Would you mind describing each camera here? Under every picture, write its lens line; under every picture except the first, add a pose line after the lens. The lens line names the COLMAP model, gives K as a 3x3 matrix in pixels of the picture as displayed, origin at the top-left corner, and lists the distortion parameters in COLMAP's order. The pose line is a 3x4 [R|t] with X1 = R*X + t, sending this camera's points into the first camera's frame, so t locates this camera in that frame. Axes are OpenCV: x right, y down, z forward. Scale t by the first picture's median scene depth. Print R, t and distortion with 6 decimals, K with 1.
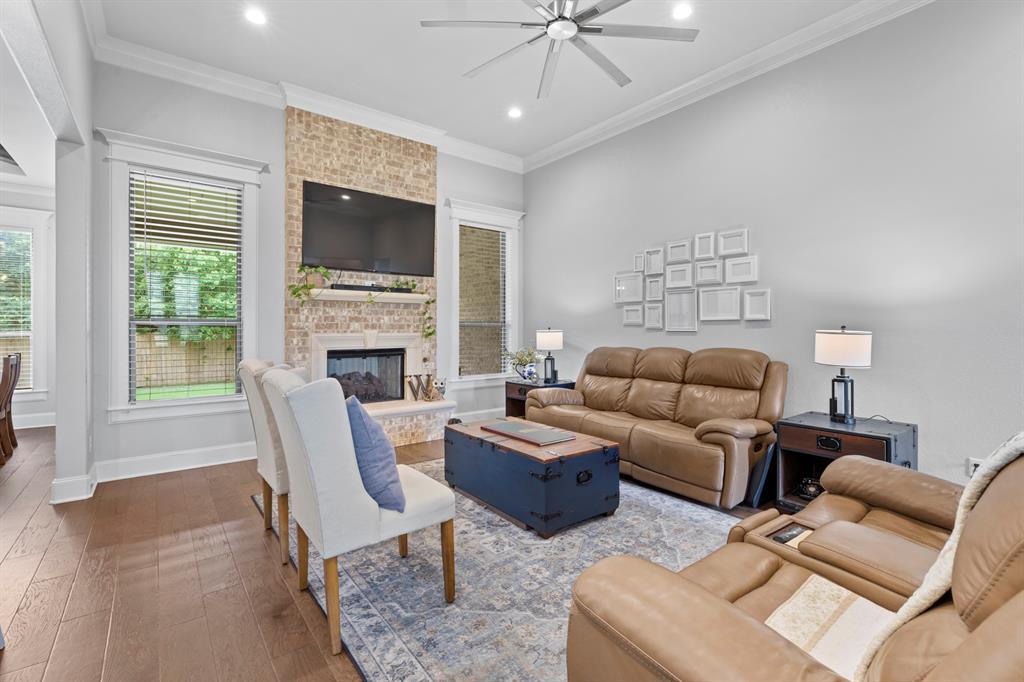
lens RADIAL K [[462.0, 0, 511.4], [0, 462.0, 331.5], [0, 0, 1]] dist [0.001834, 0.000362]
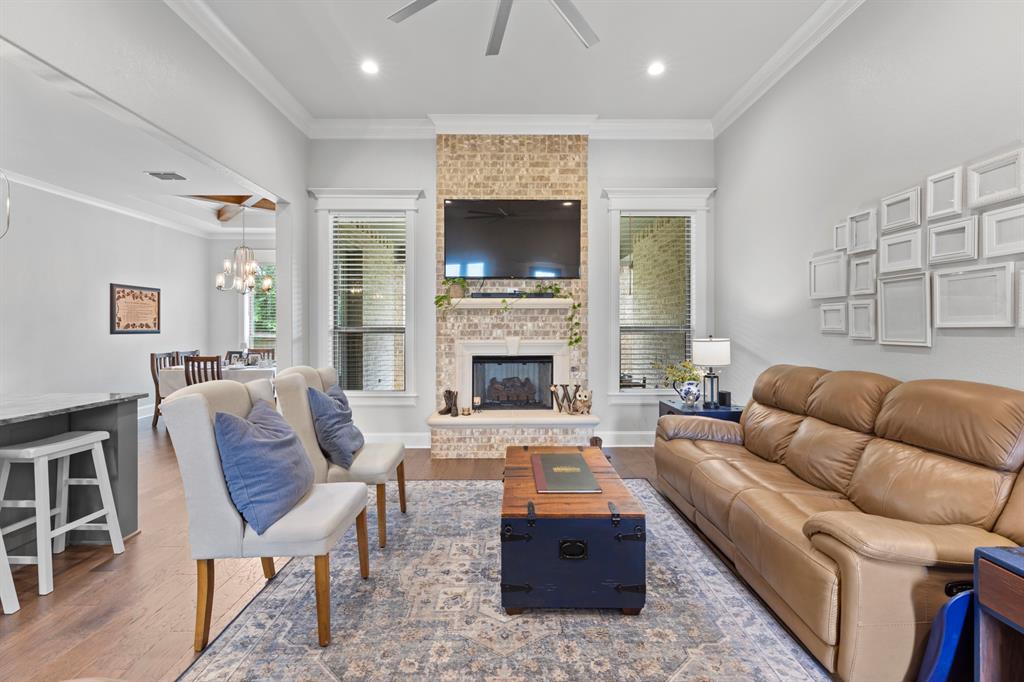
lens RADIAL K [[462.0, 0, 511.1], [0, 462.0, 331.2], [0, 0, 1]] dist [0.001834, 0.000362]
pose [[0.793397, 0.002885, -0.608697, 0.326550], [-0.001919, 0.999996, 0.002239, -0.019111], [0.608701, -0.000608, 0.793399, 0.225564]]
